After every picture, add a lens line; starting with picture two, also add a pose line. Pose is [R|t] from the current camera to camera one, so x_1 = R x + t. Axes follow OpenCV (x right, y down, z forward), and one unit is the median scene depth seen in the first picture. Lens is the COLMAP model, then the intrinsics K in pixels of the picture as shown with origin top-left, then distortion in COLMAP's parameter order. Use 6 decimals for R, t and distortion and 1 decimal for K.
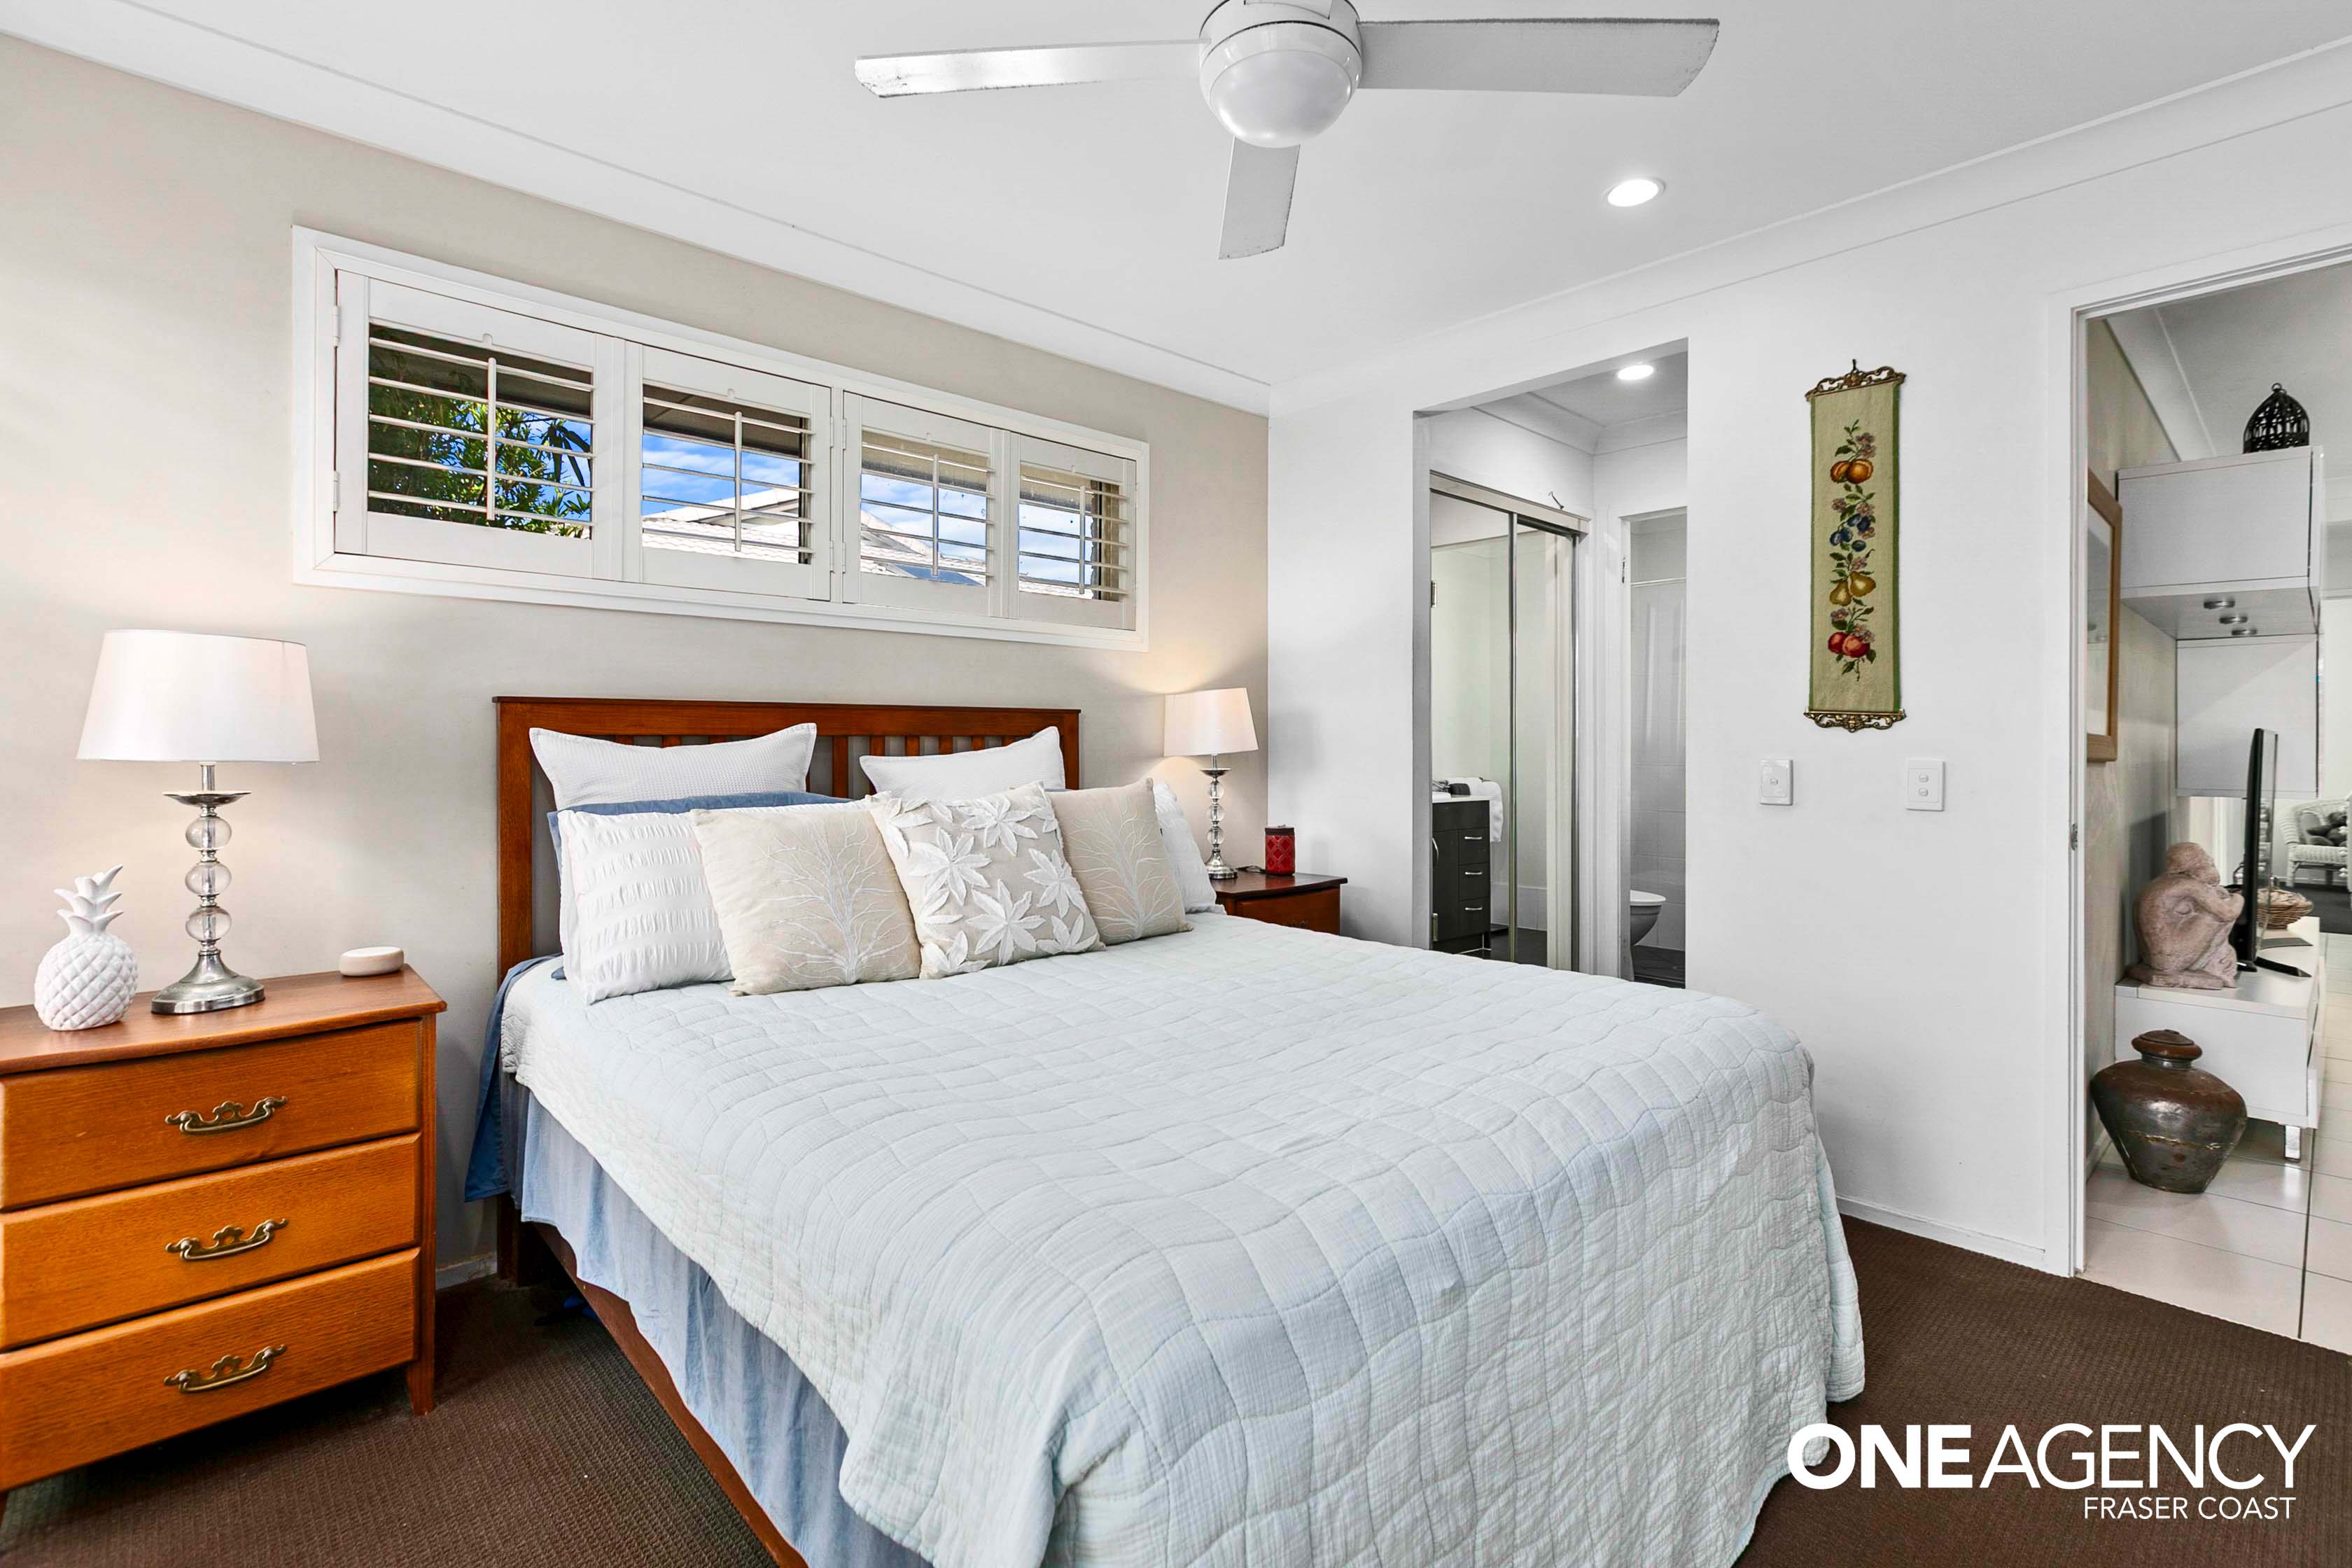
lens RADIAL K [[1072.0, 0, 1278.9], [0, 1072.0, 732.5], [0, 0, 1]] dist [0.009894, -0.000664]
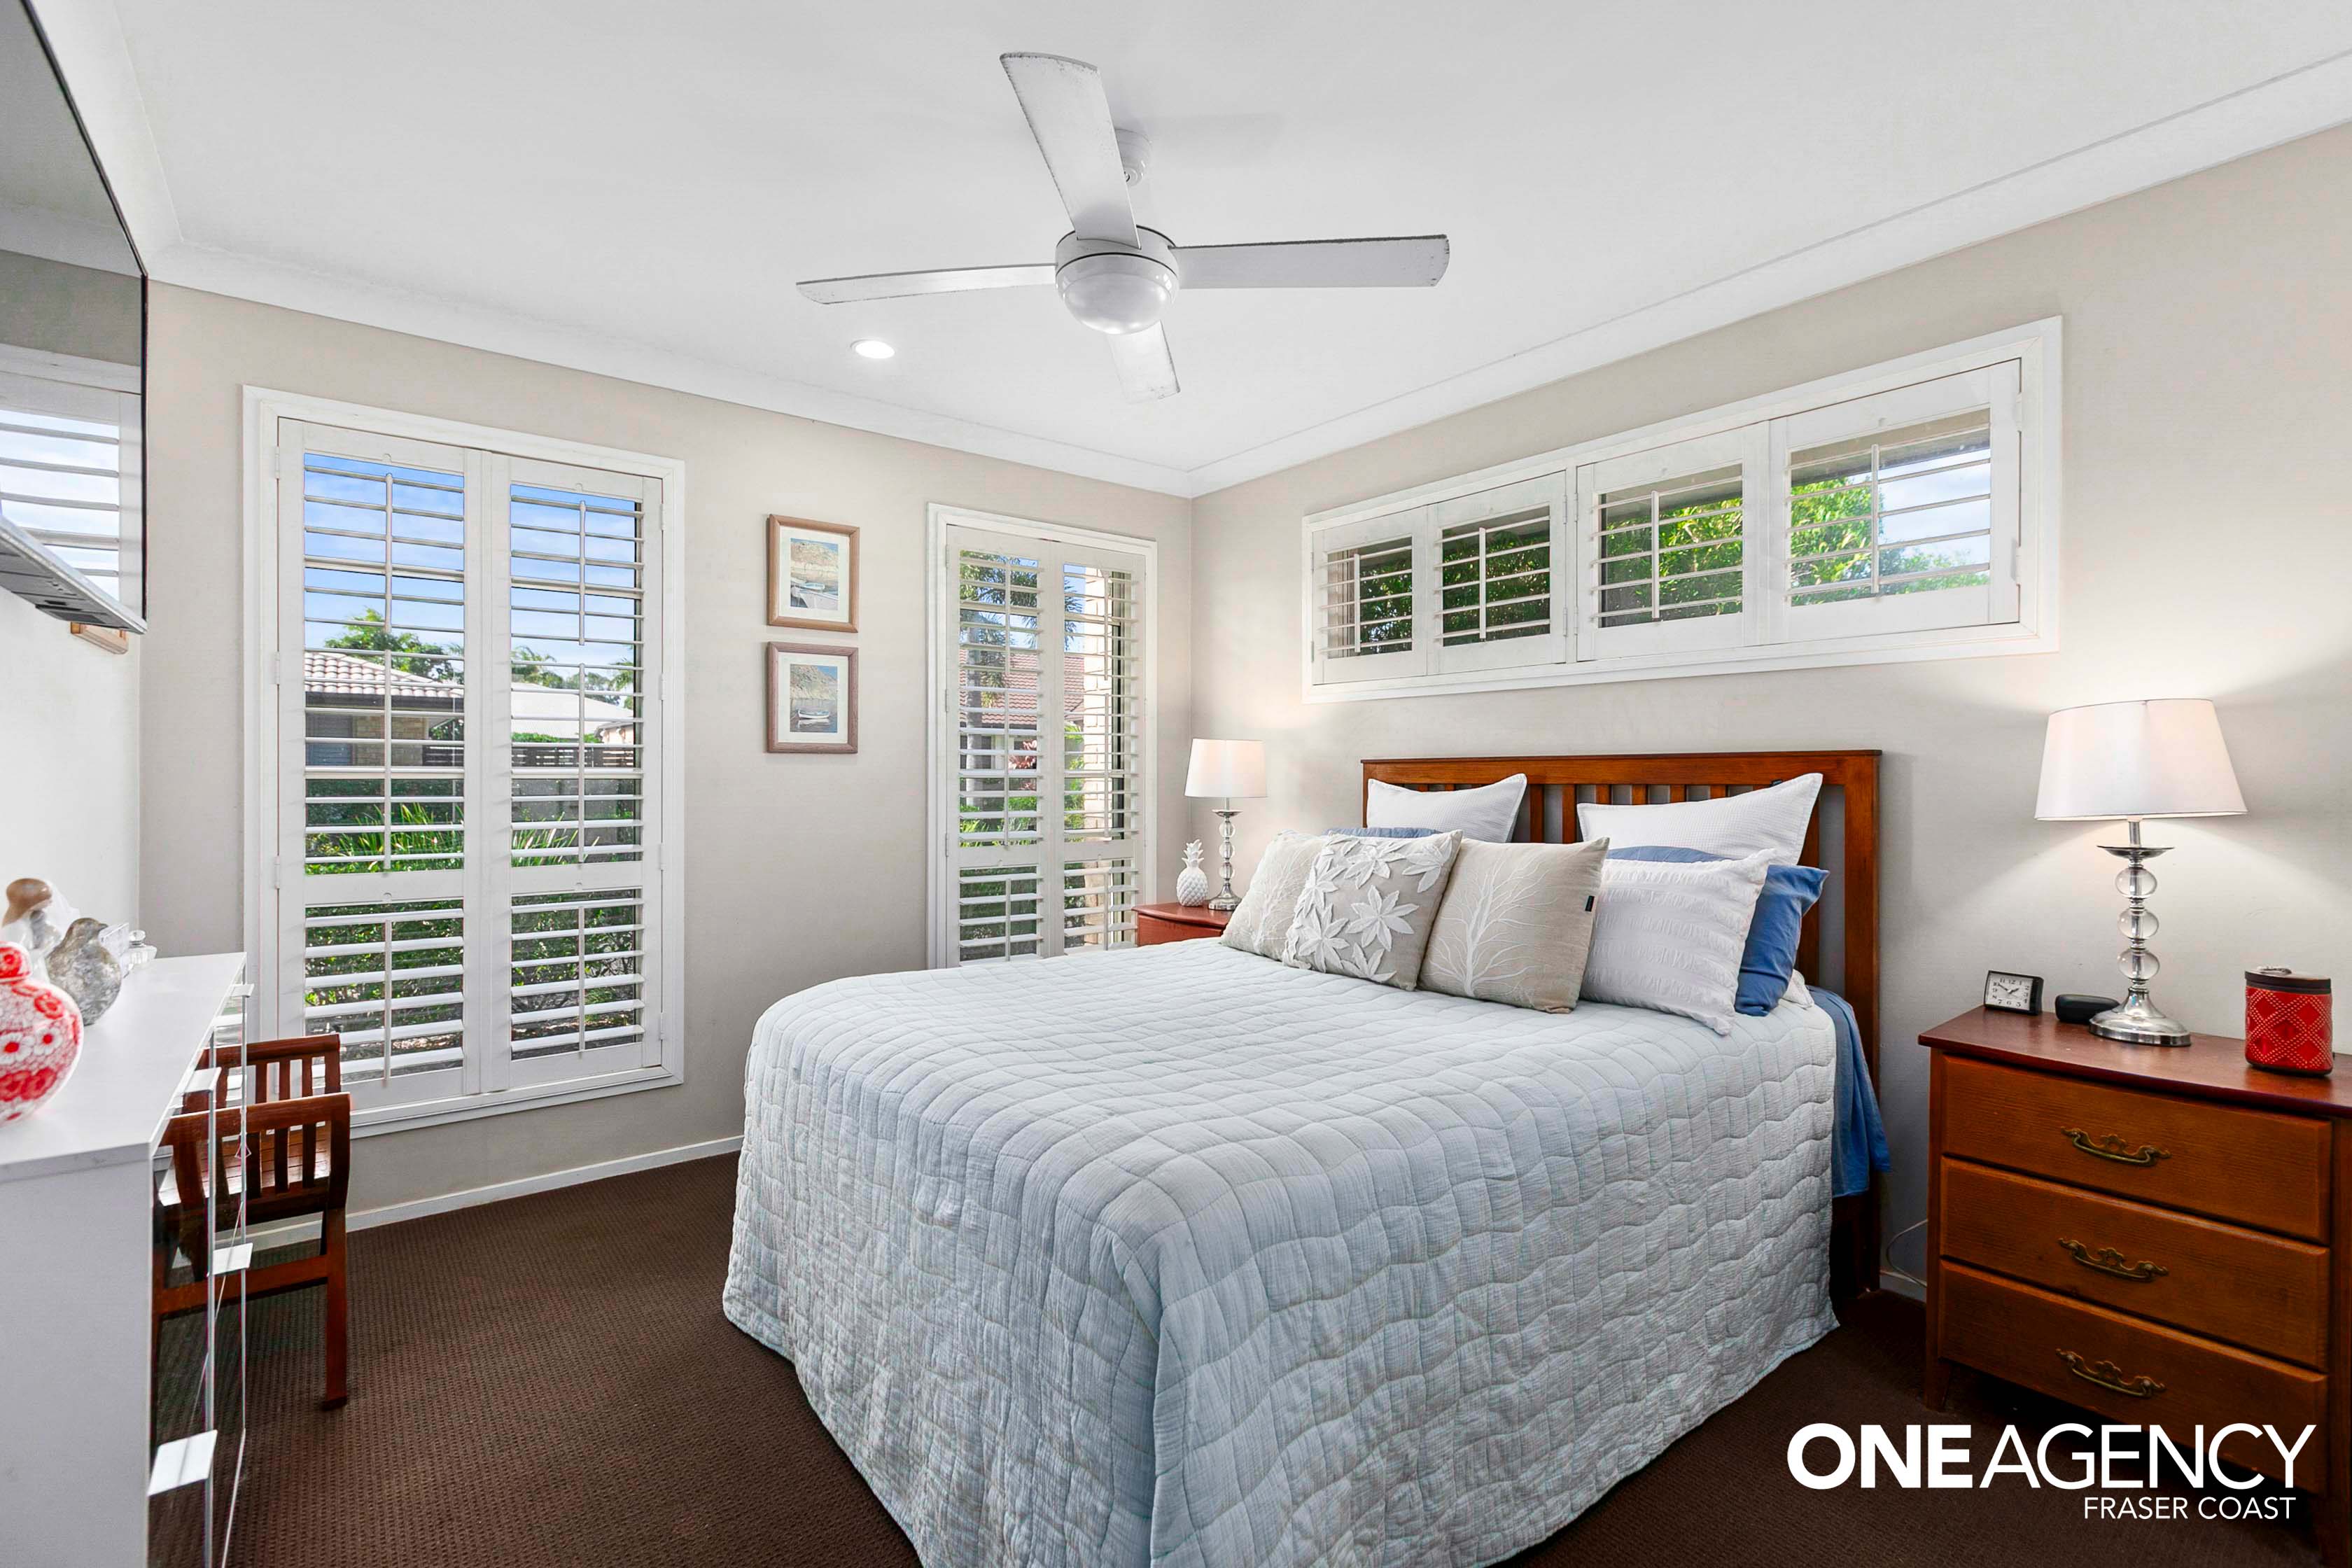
lens RADIAL K [[1072.0, 0, 1185.0], [0, 1072.0, 787.9], [0, 0, 1]] dist [0.009894, -0.000664]
pose [[-0.106439, -0.001855, -0.994317, 0.705065], [-0.001868, 0.999997, -0.001665, 0.008277], [0.994317, 0.001680, -0.106443, 0.714783]]
